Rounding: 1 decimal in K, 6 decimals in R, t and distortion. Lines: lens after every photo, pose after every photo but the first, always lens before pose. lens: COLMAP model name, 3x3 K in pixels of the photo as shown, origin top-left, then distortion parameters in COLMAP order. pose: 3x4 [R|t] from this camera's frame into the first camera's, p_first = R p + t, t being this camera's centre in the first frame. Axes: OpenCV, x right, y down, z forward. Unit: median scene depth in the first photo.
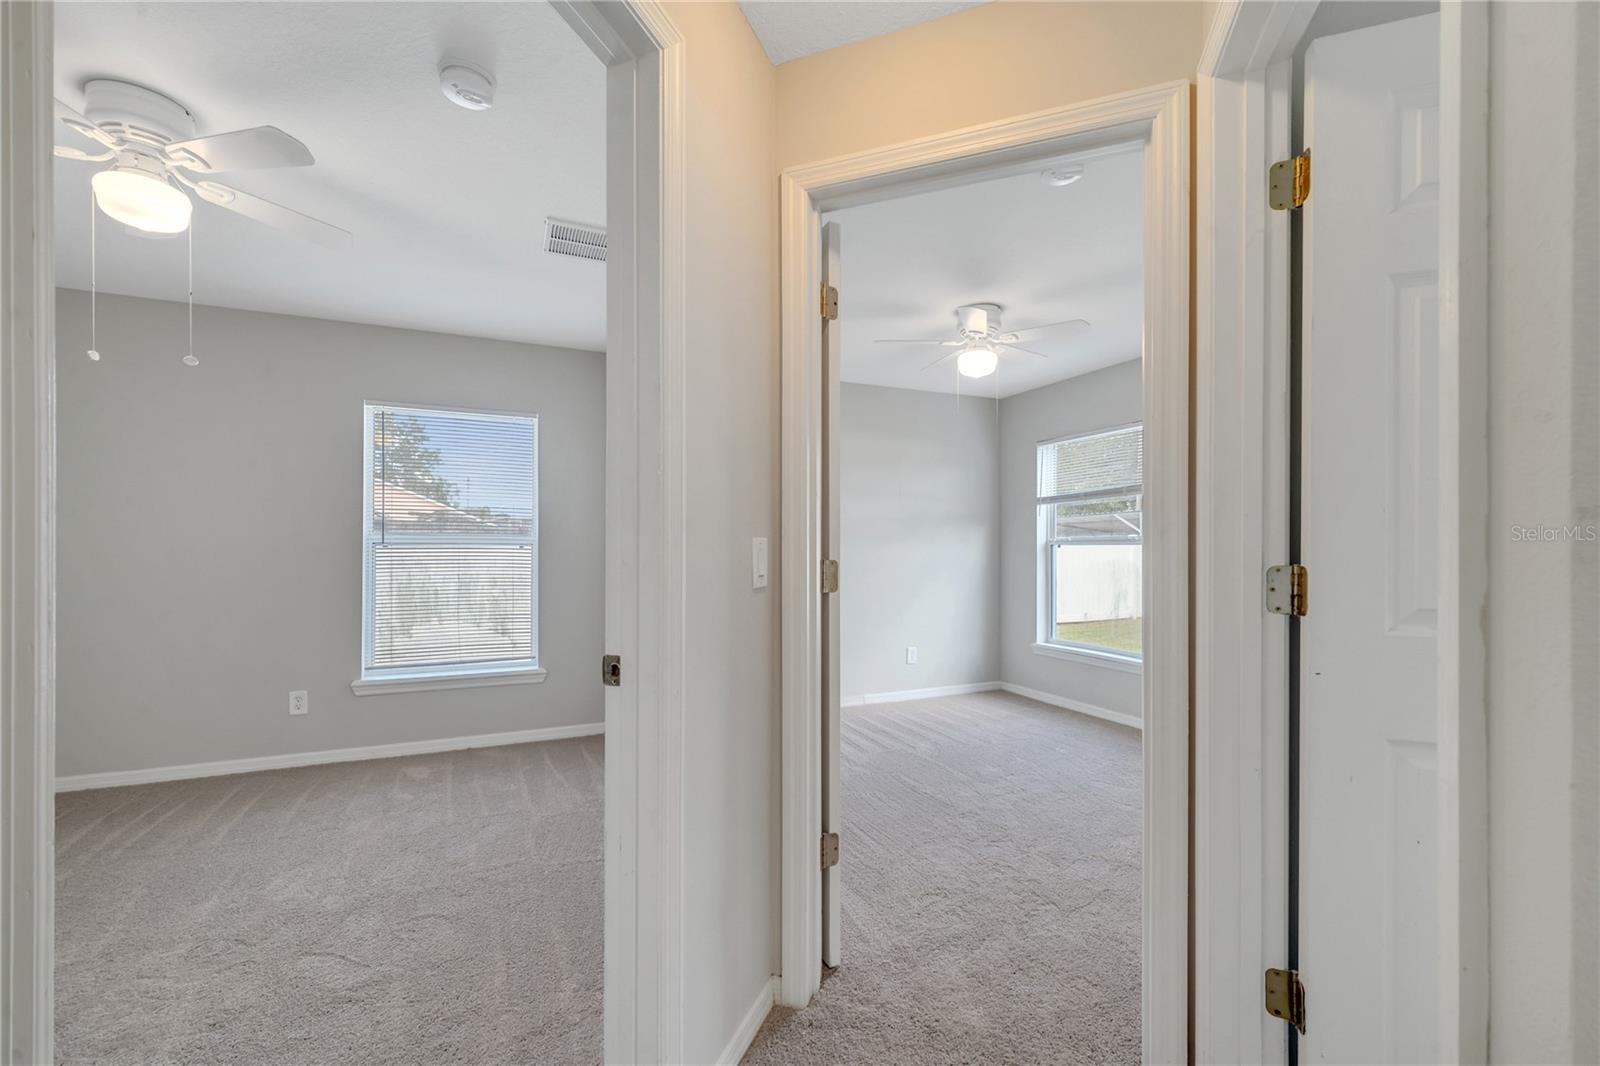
lens RADIAL K [[648.1, 0, 787.2], [0, 648.1, 547.2], [0, 0, 1]] dist [0.005579, -0.001595]
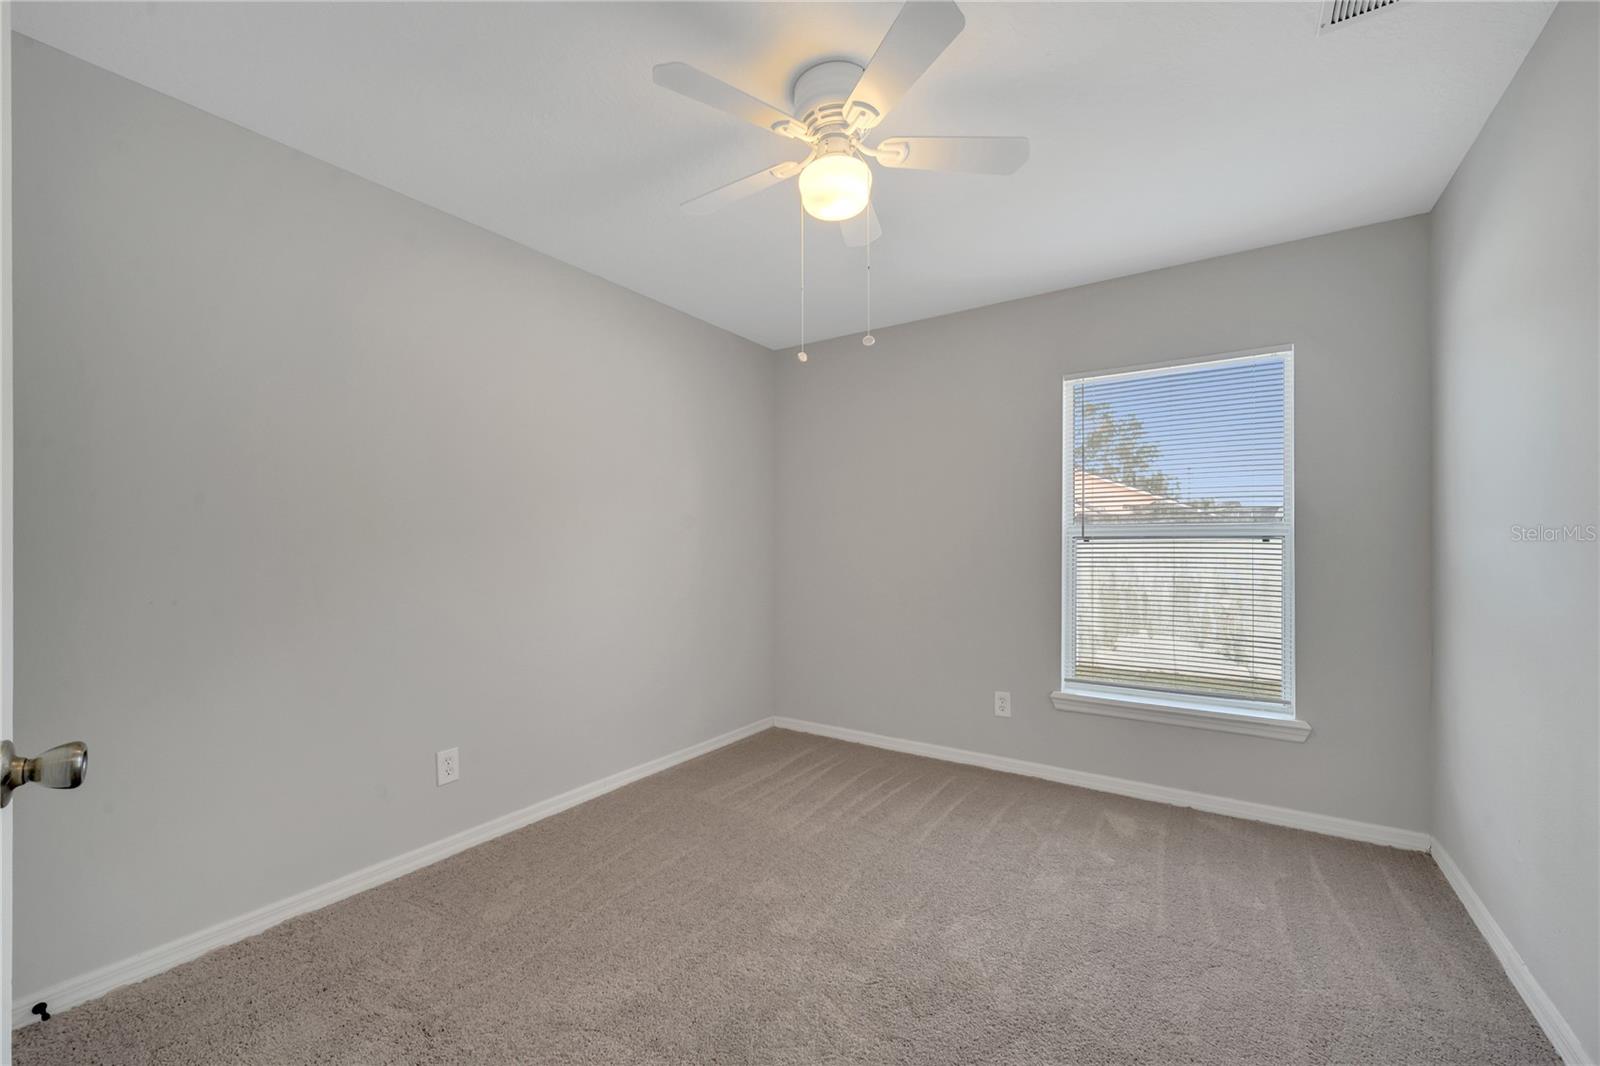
lens RADIAL K [[648.1, 0, 798.4], [0, 648.1, 543.6], [0, 0, 1]] dist [0.005579, -0.001595]
pose [[0.541149, -0.002705, -0.840923, -0.098529], [0.003621, 0.999993, -0.000886, 0.001215], [0.840919, -0.002566, 0.541155, 0.207632]]
